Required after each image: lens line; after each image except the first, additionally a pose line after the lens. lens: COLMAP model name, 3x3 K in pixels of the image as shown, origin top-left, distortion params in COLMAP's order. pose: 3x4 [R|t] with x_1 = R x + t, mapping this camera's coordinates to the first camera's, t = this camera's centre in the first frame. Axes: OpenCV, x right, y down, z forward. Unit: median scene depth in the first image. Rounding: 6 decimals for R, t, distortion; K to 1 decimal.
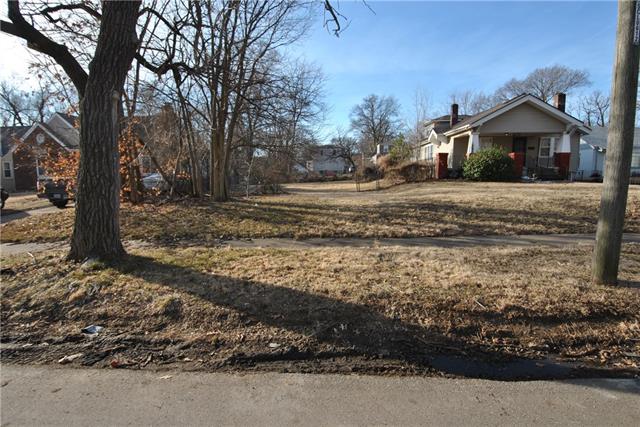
lens RADIAL K [[321.1, 0, 319.8], [0, 321.1, 214.6], [0, 0, 1]] dist [0.001571, 0.000007]
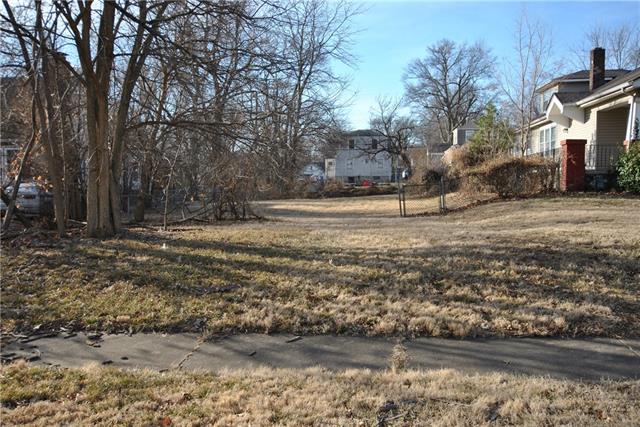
lens RADIAL K [[571.3, 0, 319.4], [0, 571.3, 211.9], [0, 0, 1]] dist [0.015278, 0.010033]
pose [[0.998075, 0.003405, -0.061932, 0.042621], [-0.008002, 0.997217, -0.074121, -0.011113], [0.061507, 0.074474, 0.995324, 0.098001]]
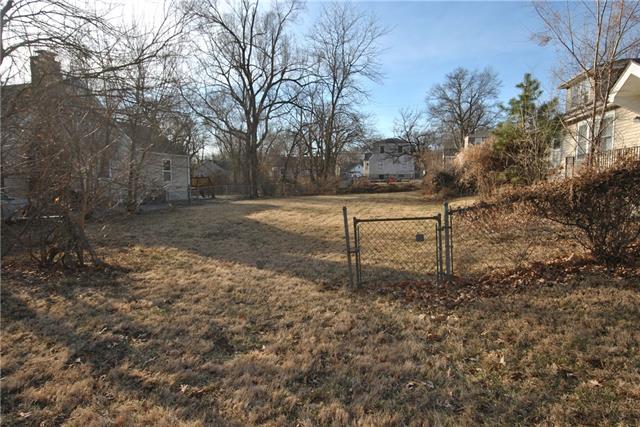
lens RADIAL K [[352.6, 0, 321.0], [0, 352.6, 213.6], [0, 0, 1]] dist [-0.006850, -0.000983]
pose [[0.977624, 0.028241, -0.208458, 0.145170], [-0.032280, 0.999351, -0.015999, -0.119260], [0.207870, 0.022370, 0.977901, 0.749422]]
